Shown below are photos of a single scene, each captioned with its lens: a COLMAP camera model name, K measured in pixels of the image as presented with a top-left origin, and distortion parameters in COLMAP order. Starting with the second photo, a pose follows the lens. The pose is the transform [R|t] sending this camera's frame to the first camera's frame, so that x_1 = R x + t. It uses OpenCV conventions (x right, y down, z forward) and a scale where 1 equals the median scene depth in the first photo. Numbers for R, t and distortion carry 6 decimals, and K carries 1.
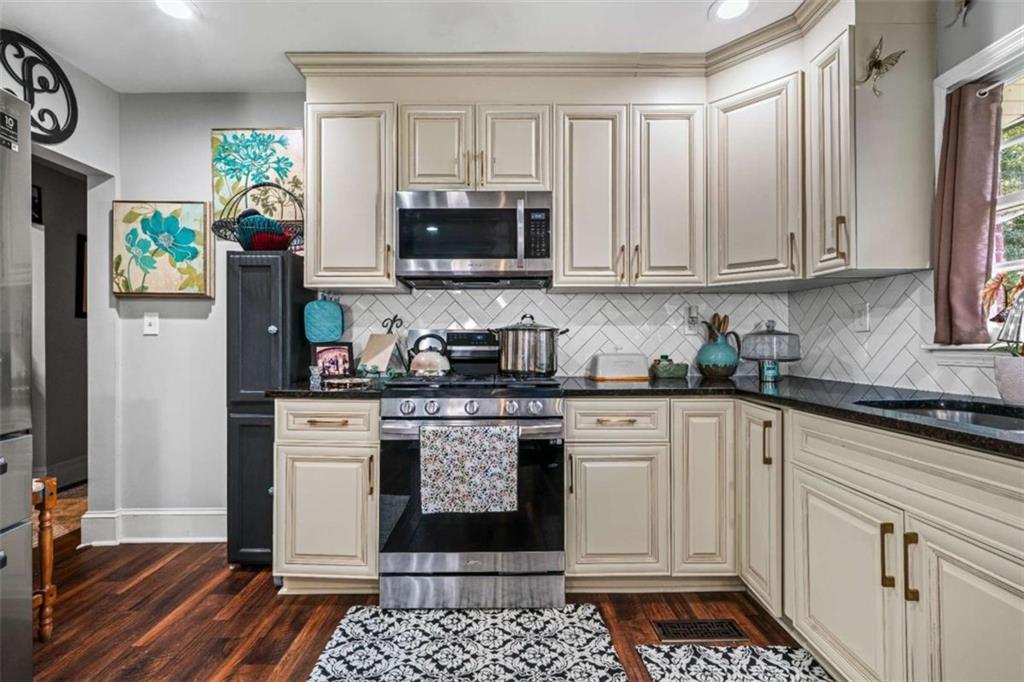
lens RADIAL K [[434.0, 0, 512.0], [0, 434.0, 341.0], [0, 0, 1]] dist [0.000308, -0.000039]
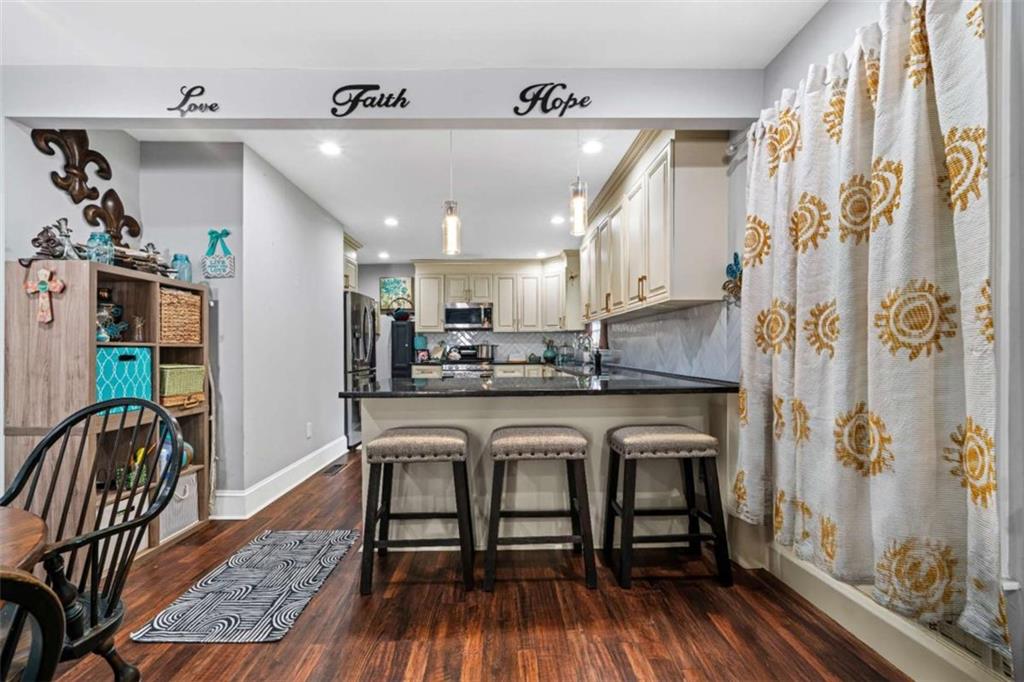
lens RADIAL K [[413.3, 0, 503.2], [0, 413.3, 345.7], [0, 0, 1]] dist [-0.002211, -0.000202]
pose [[0.999976, -0.001247, -0.006855, 0.181767], [0.001198, 0.999974, -0.007150, -0.001598], [0.006864, 0.007141, 0.999951, -1.977094]]
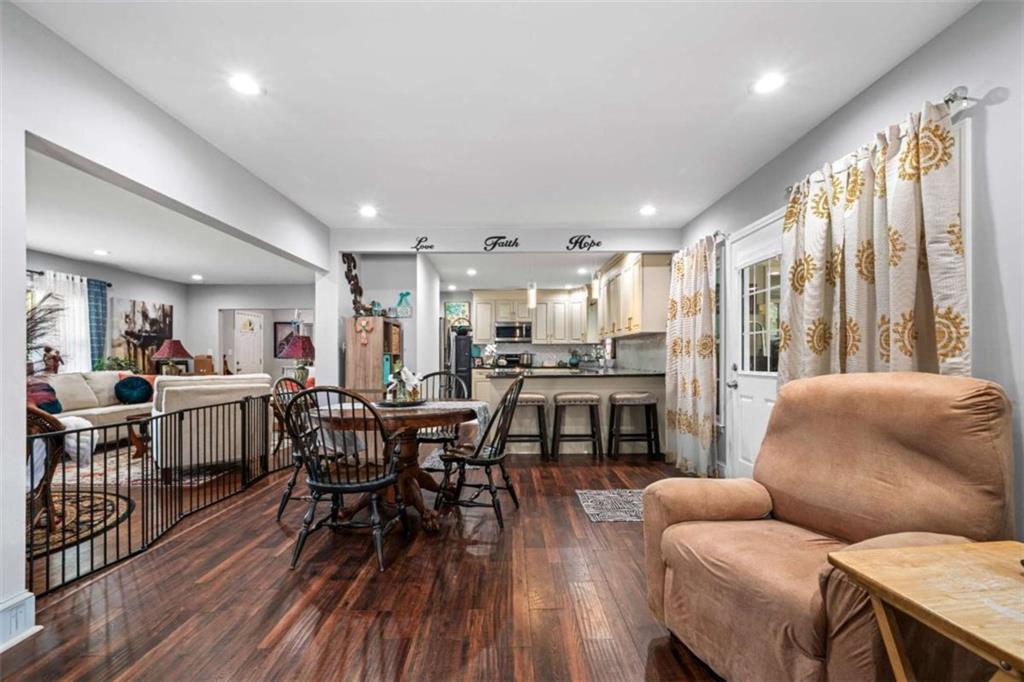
lens RADIAL K [[449.9, 0, 510.1], [0, 449.9, 355.1], [0, 0, 1]] dist [0.002249, 0.000275]
pose [[0.999854, 0.002160, -0.016926, -0.042369], [-0.002253, 0.999983, -0.005455, 0.007560], [0.016914, 0.005492, 0.999842, -3.293033]]
